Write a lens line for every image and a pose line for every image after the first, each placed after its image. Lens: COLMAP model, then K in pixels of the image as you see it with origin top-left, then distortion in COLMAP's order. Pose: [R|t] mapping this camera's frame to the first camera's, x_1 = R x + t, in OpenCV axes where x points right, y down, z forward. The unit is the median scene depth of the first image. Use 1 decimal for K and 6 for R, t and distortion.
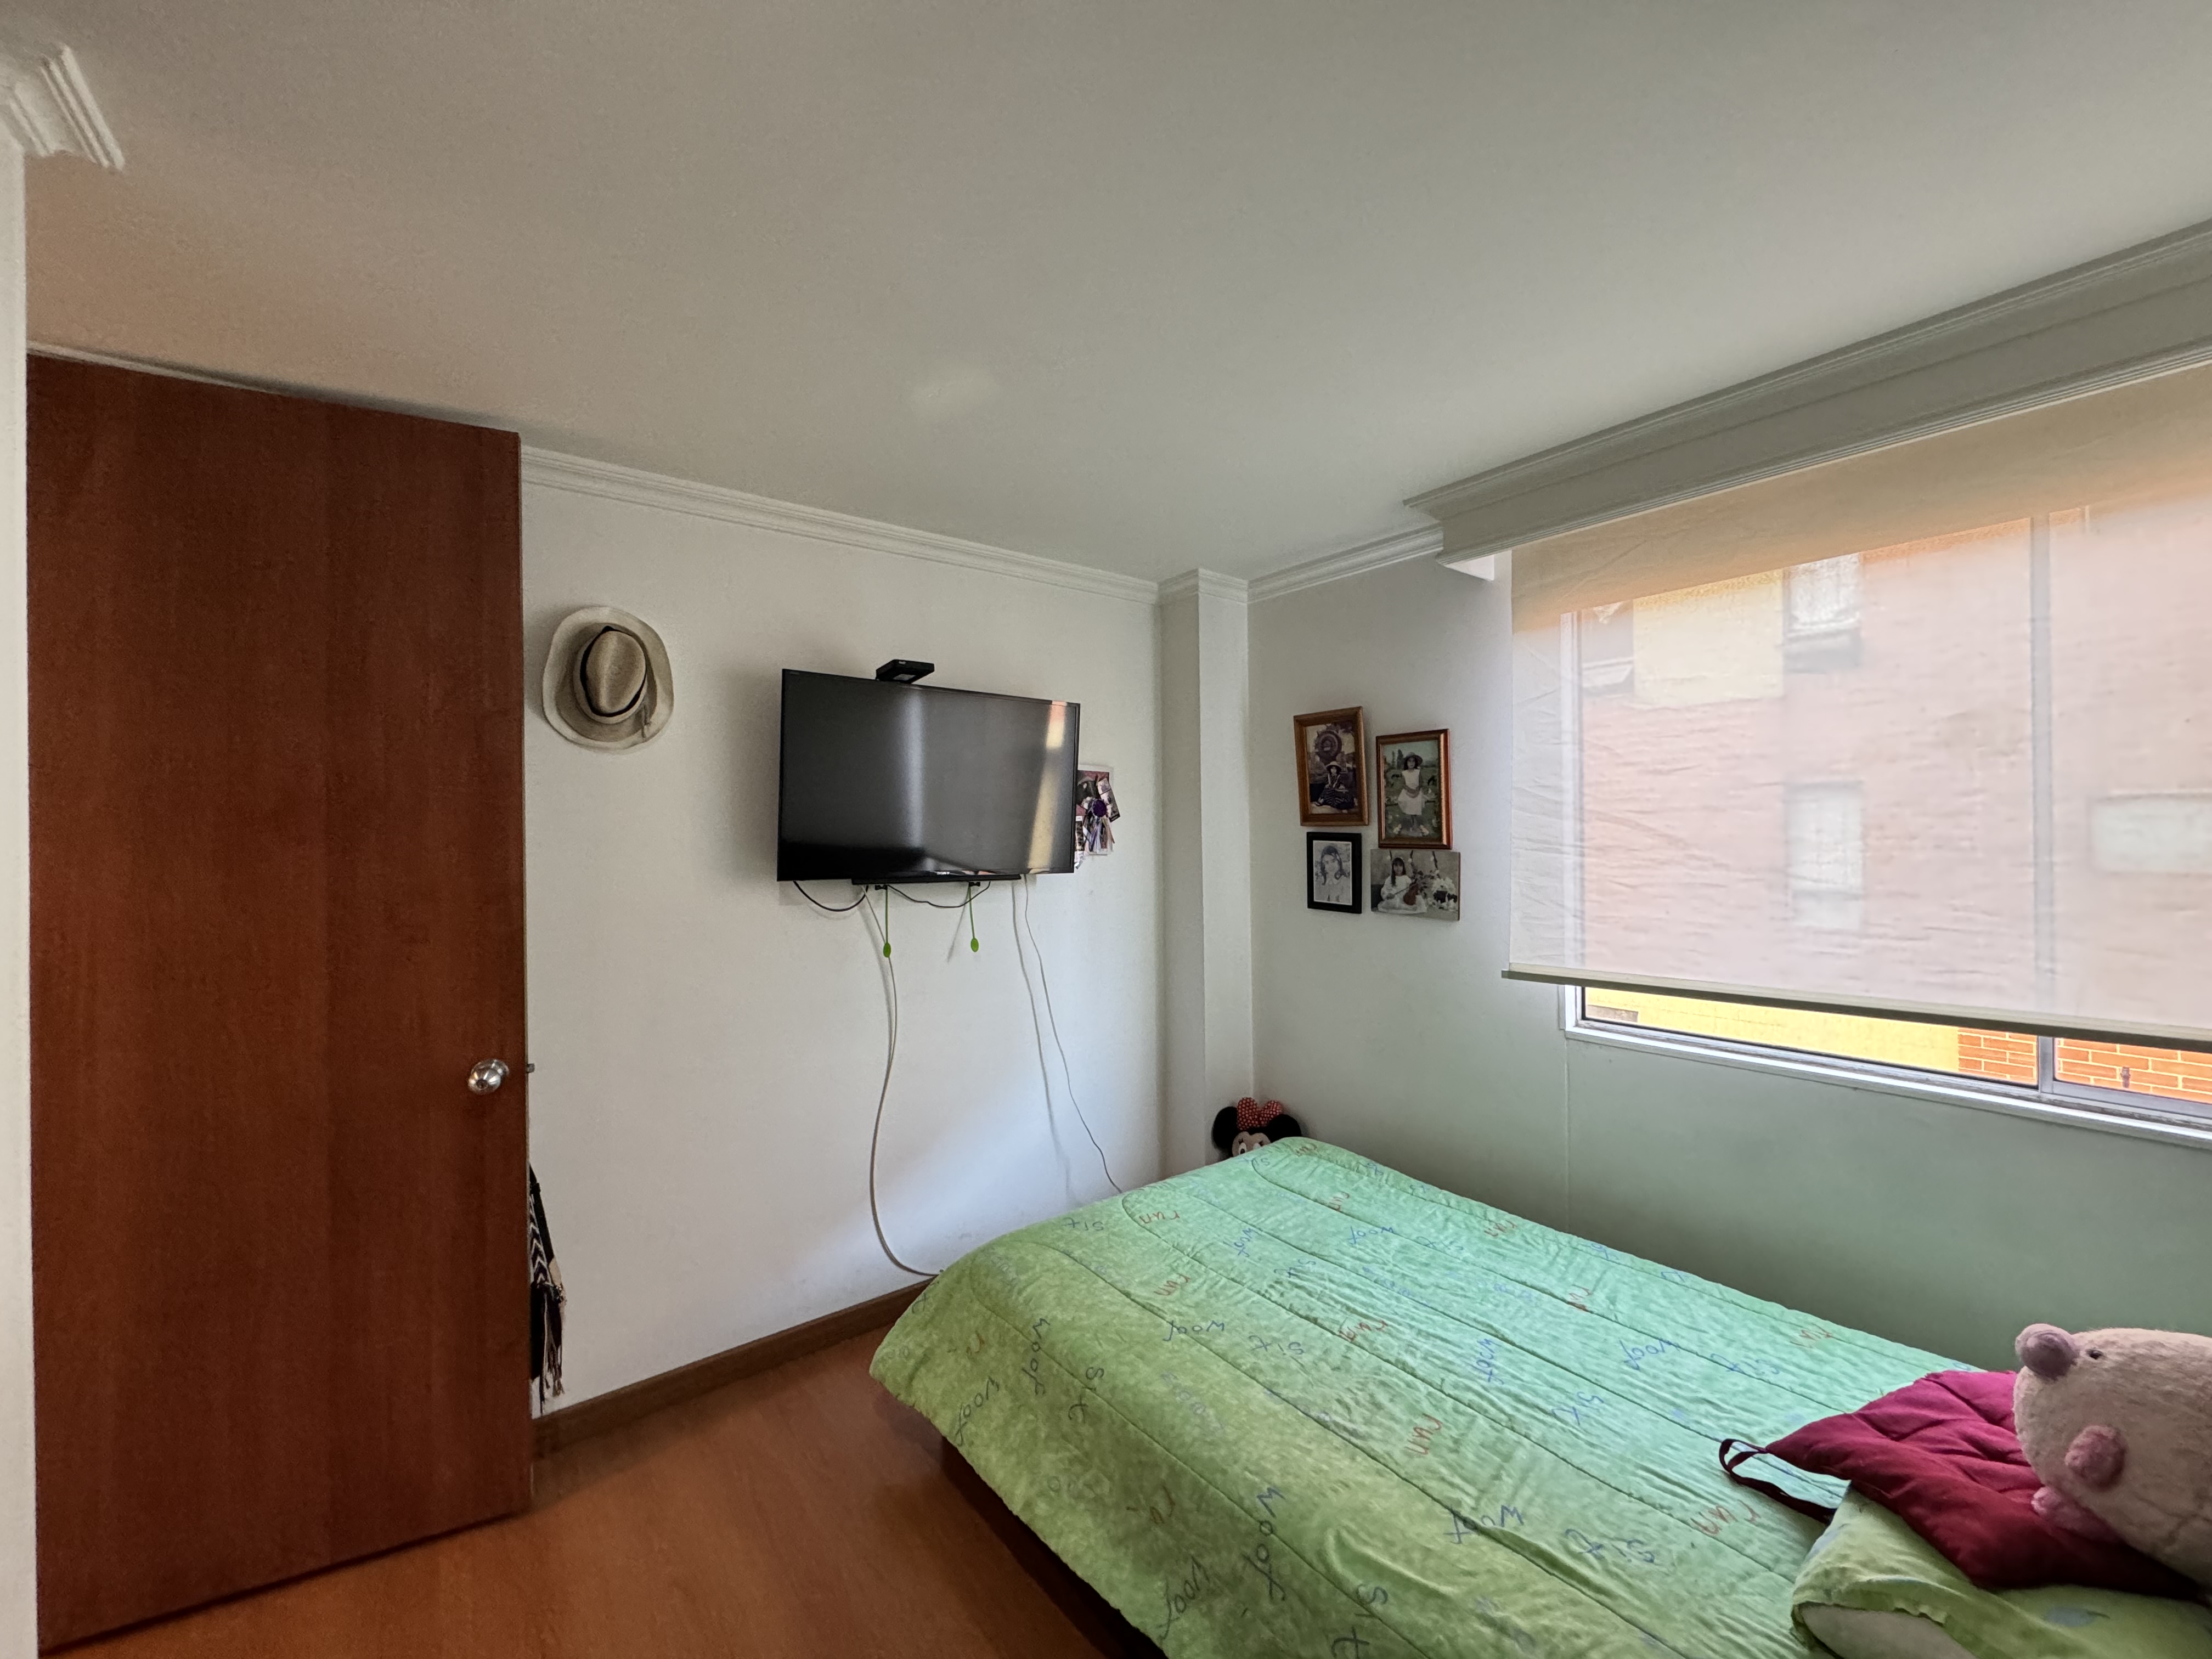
lens RADIAL K [[890.6, 0, 1103.8], [0, 890.6, 841.6], [0, 0, 1]] dist [-0.001379, -0.000006]
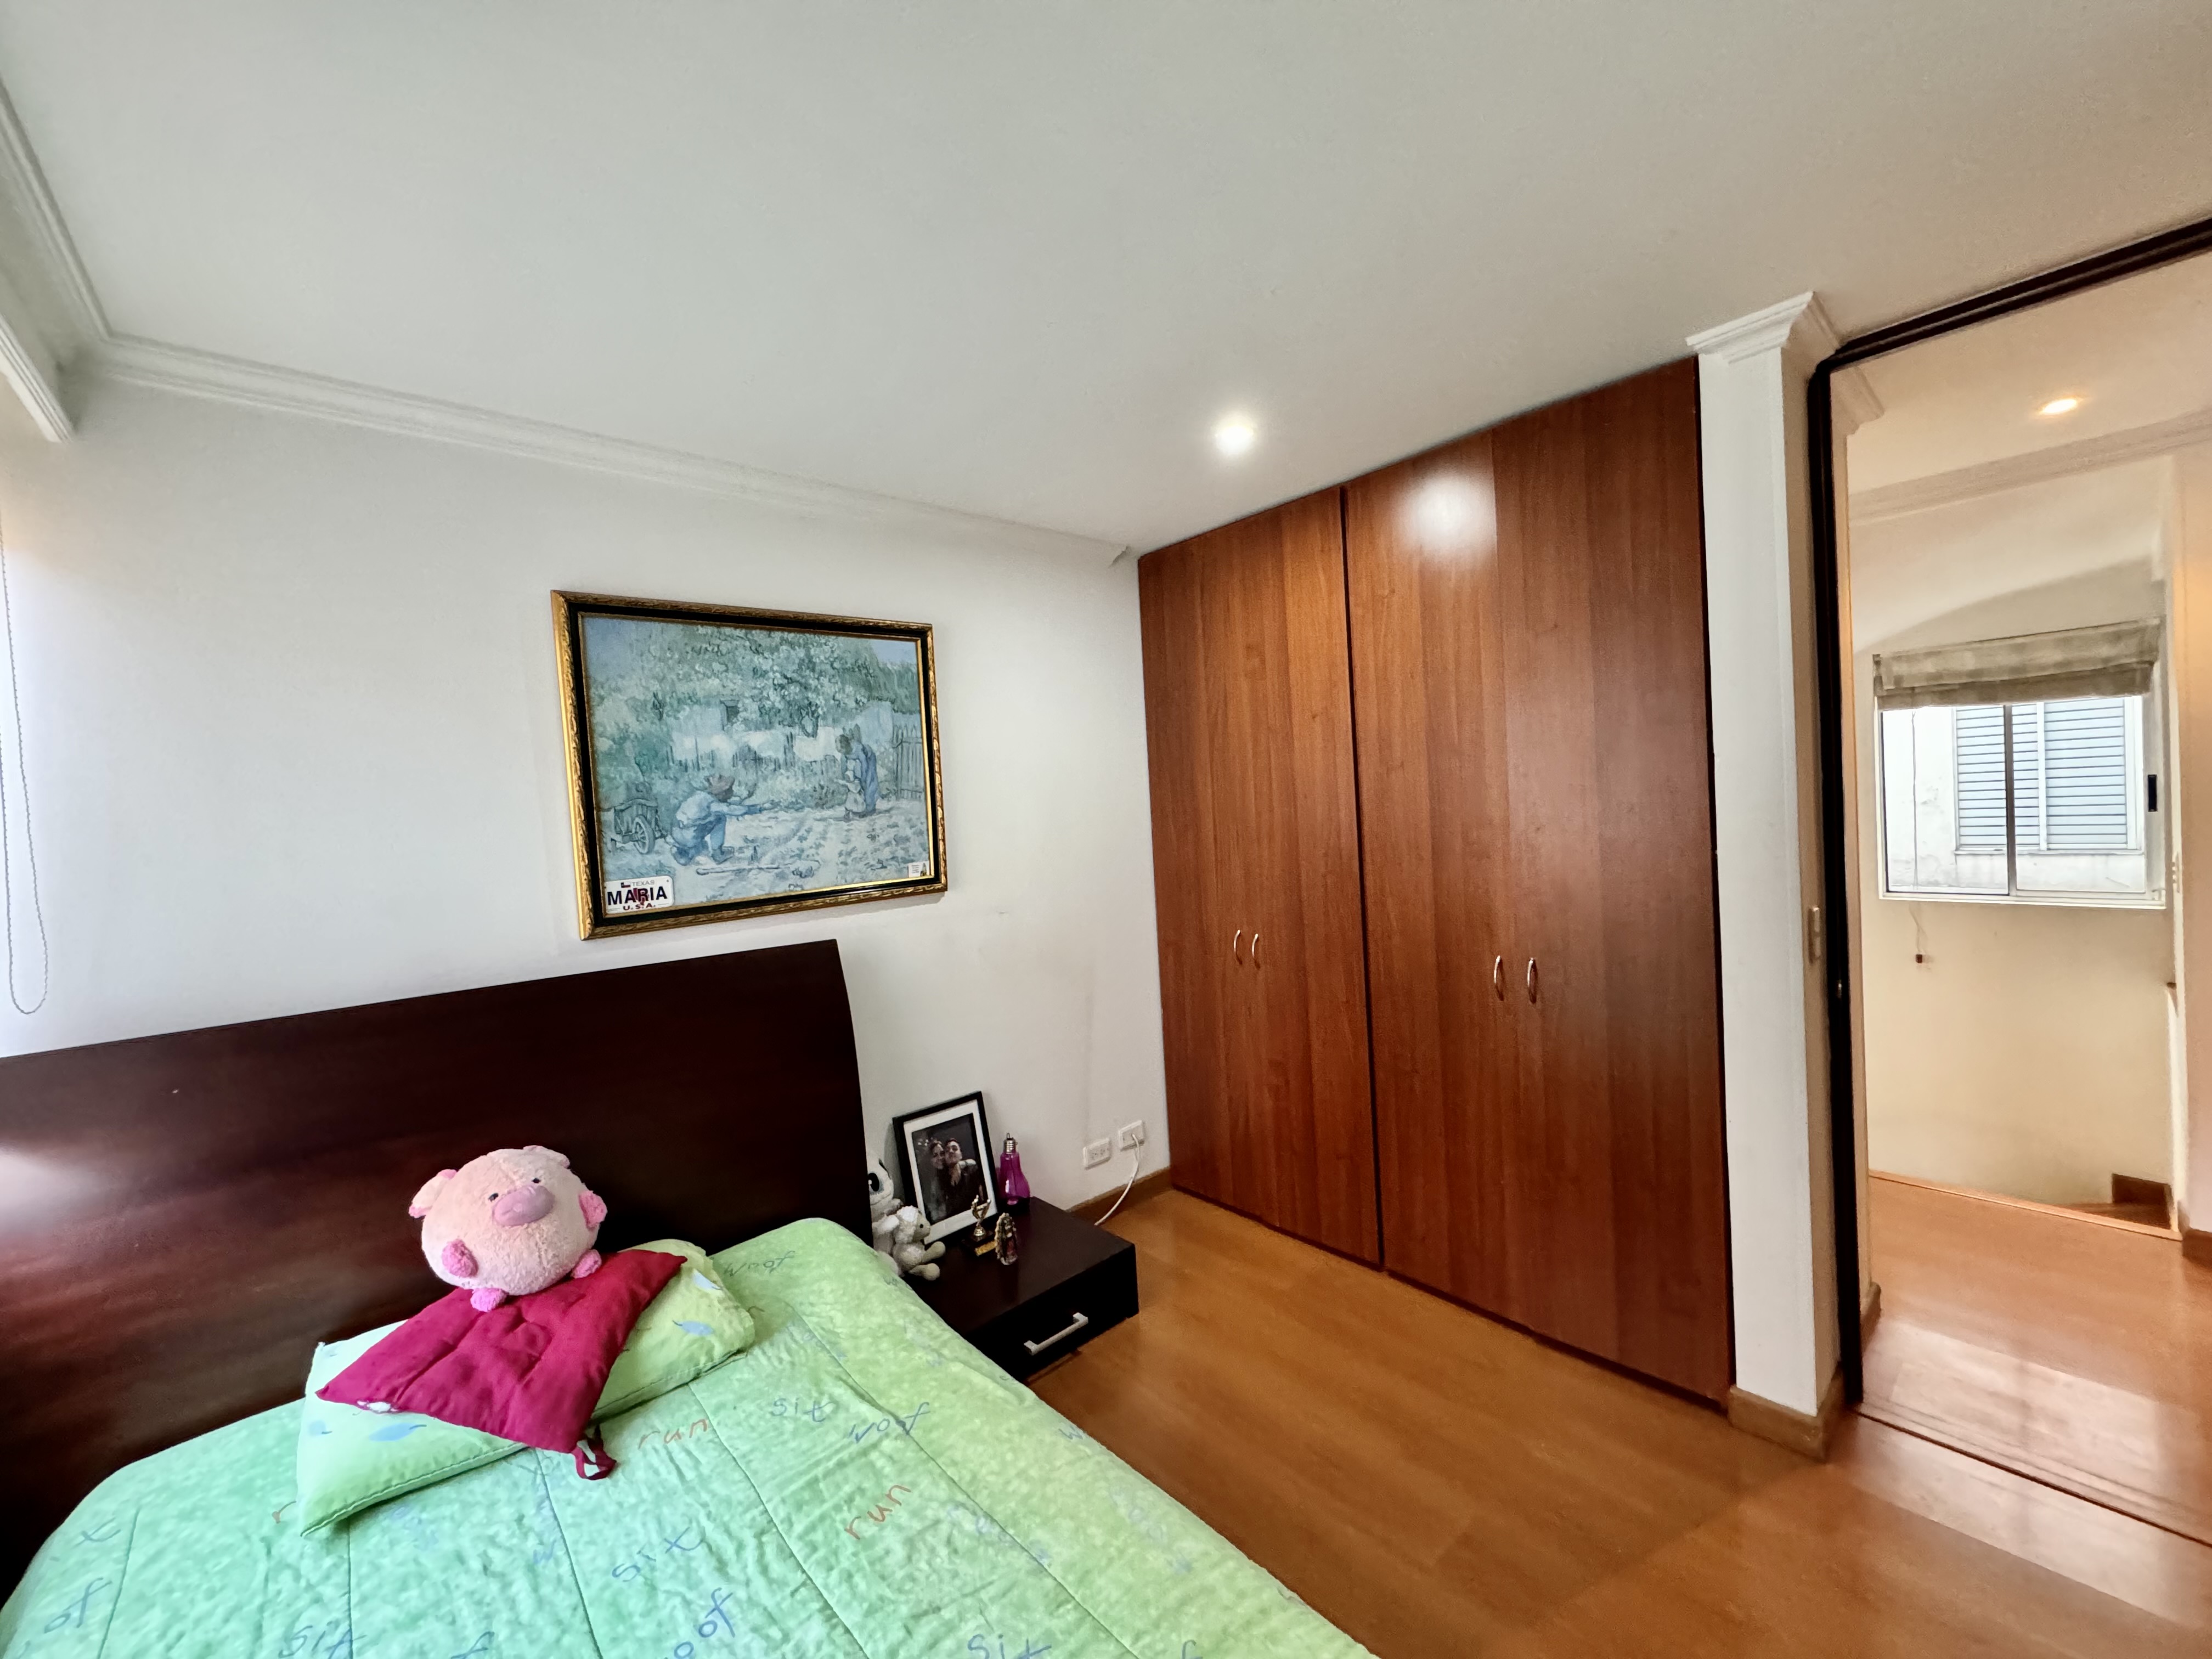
lens RADIAL K [[890.6, 0, 1103.8], [0, 890.6, 841.6], [0, 0, 1]] dist [-0.001379, -0.000006]
pose [[-0.993623, 0.069013, -0.089171, 0.099807], [0.064472, 0.996519, 0.052844, -0.004903], [0.092508, 0.046758, -0.994613, 1.057026]]
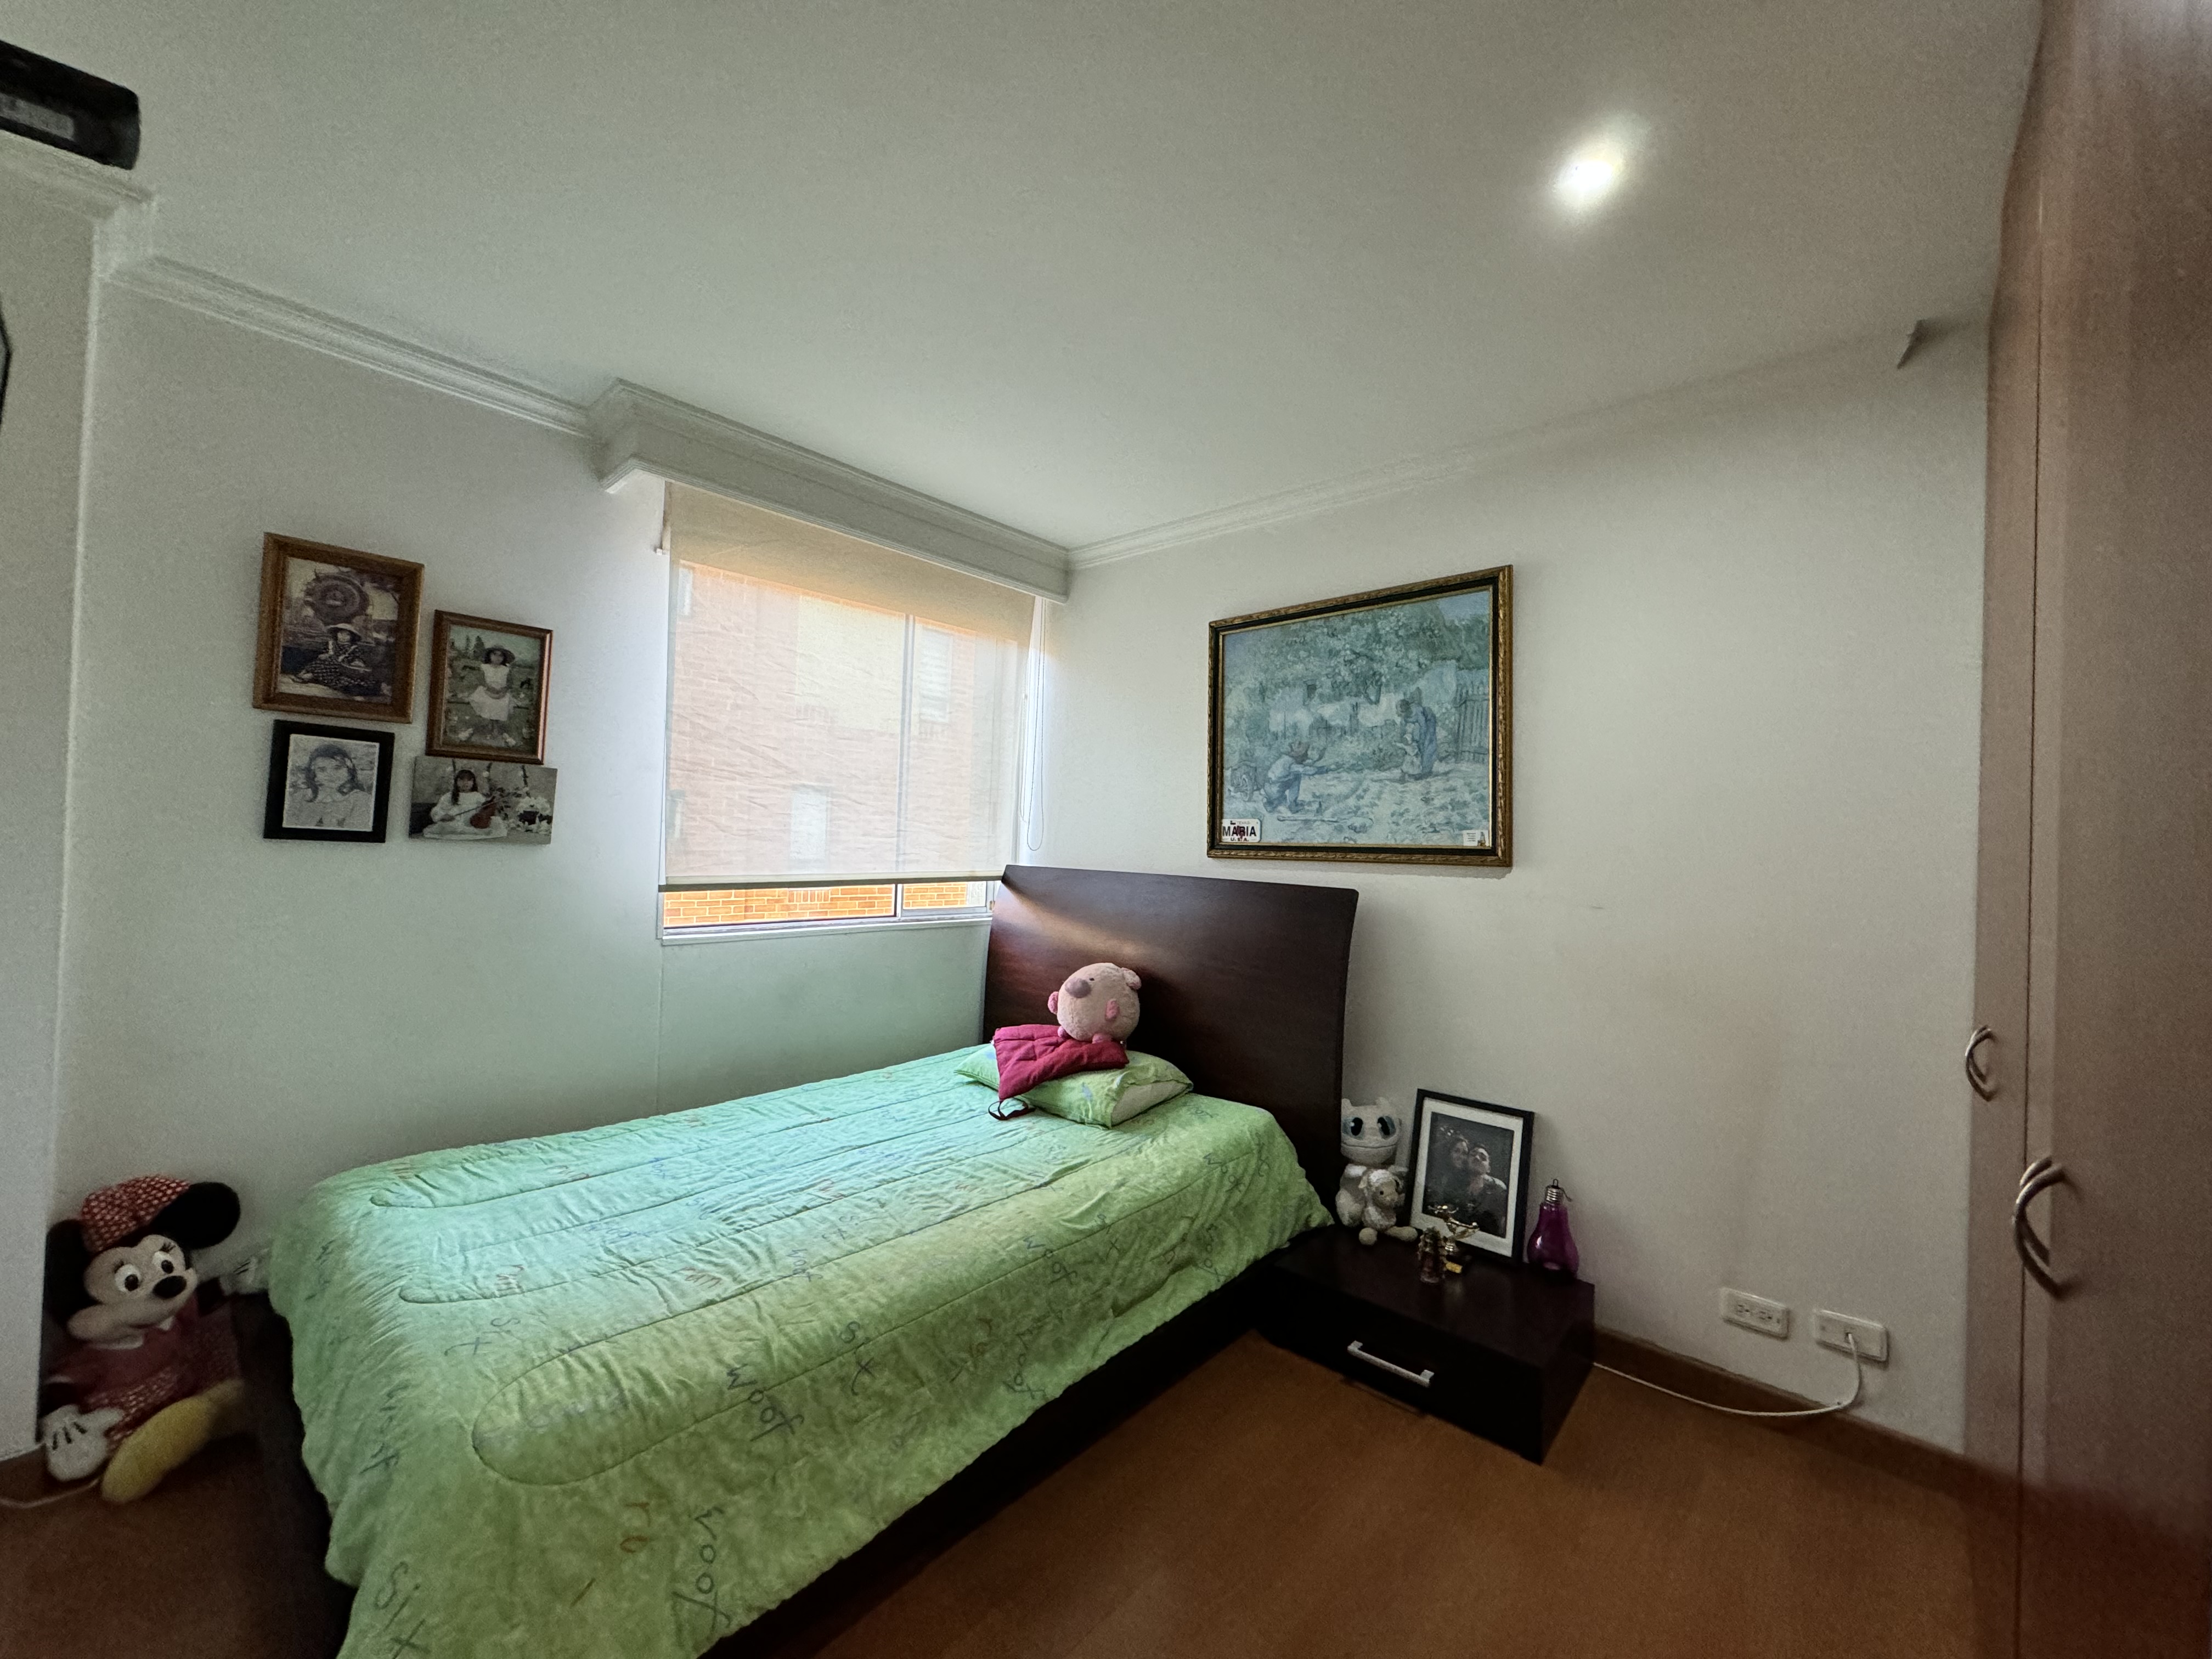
lens RADIAL K [[890.6, 0, 1103.8], [0, 890.6, 841.6], [0, 0, 1]] dist [-0.001379, -0.000006]
pose [[-0.193843, 0.002085, 0.981030, -0.590460], [-0.018704, 0.999808, -0.005820, 0.079698], [-0.980854, -0.019477, -0.193766, 0.610048]]
